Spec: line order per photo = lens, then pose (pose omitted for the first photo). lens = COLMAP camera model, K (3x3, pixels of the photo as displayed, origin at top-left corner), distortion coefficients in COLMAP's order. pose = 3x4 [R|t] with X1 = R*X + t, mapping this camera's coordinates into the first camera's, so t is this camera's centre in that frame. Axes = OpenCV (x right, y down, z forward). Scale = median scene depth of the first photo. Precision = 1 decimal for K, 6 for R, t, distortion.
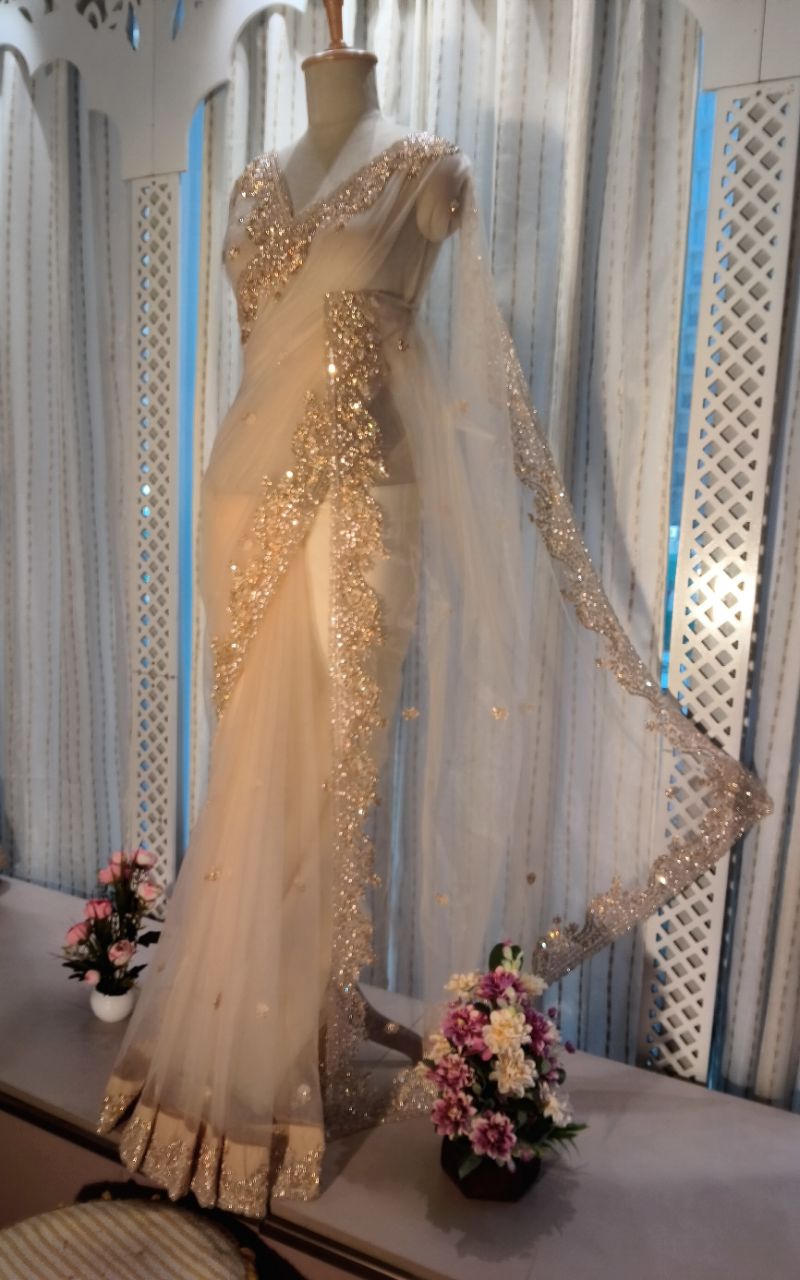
lens RADIAL K [[941.0, 0, 397.8], [0, 941.0, 646.7], [0, 0, 1]] dist [0.051078, -0.111453]
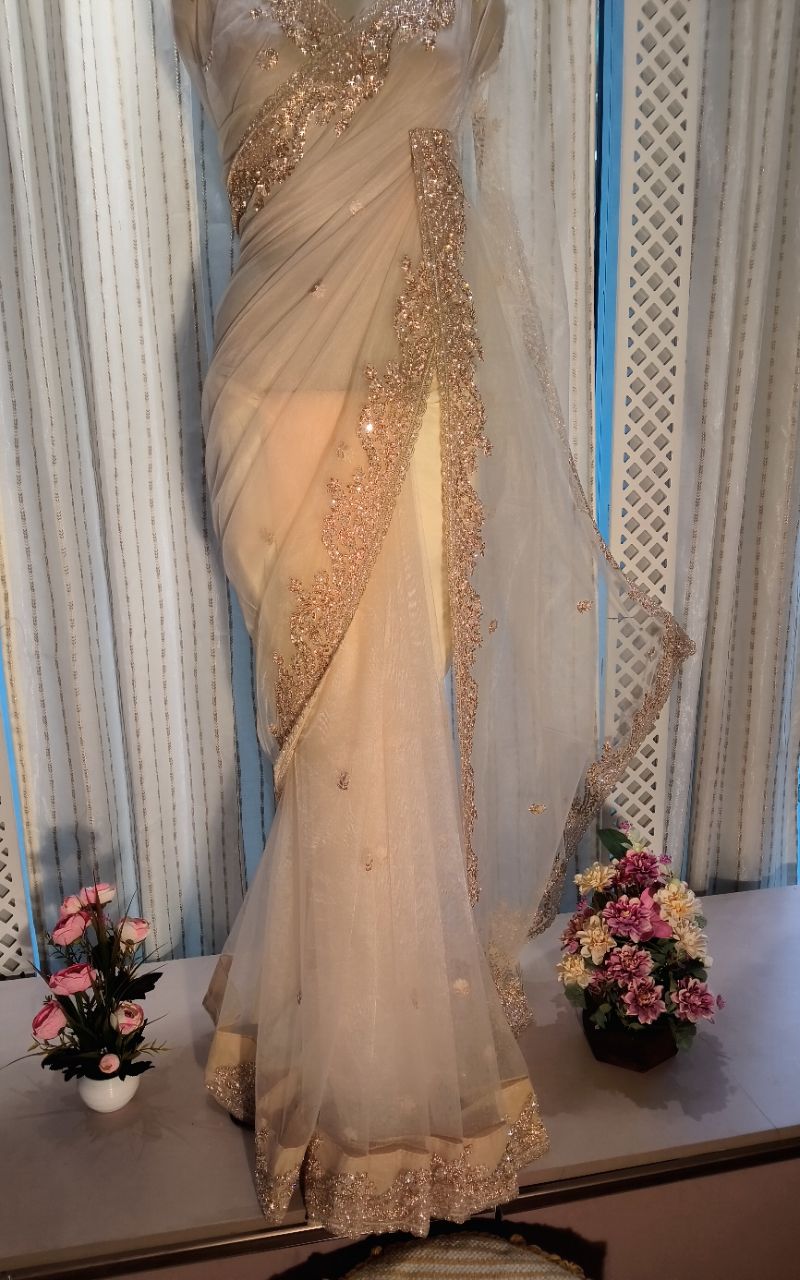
lens RADIAL K [[928.0, 0, 400.9], [0, 928.0, 646.8], [0, 0, 1]] dist [0.063519, -0.114259]
pose [[0.789936, -0.206964, 0.577206, -0.536349], [0.150695, 0.977973, 0.144430, -0.048922], [-0.594384, -0.027108, 0.803724, 0.298395]]
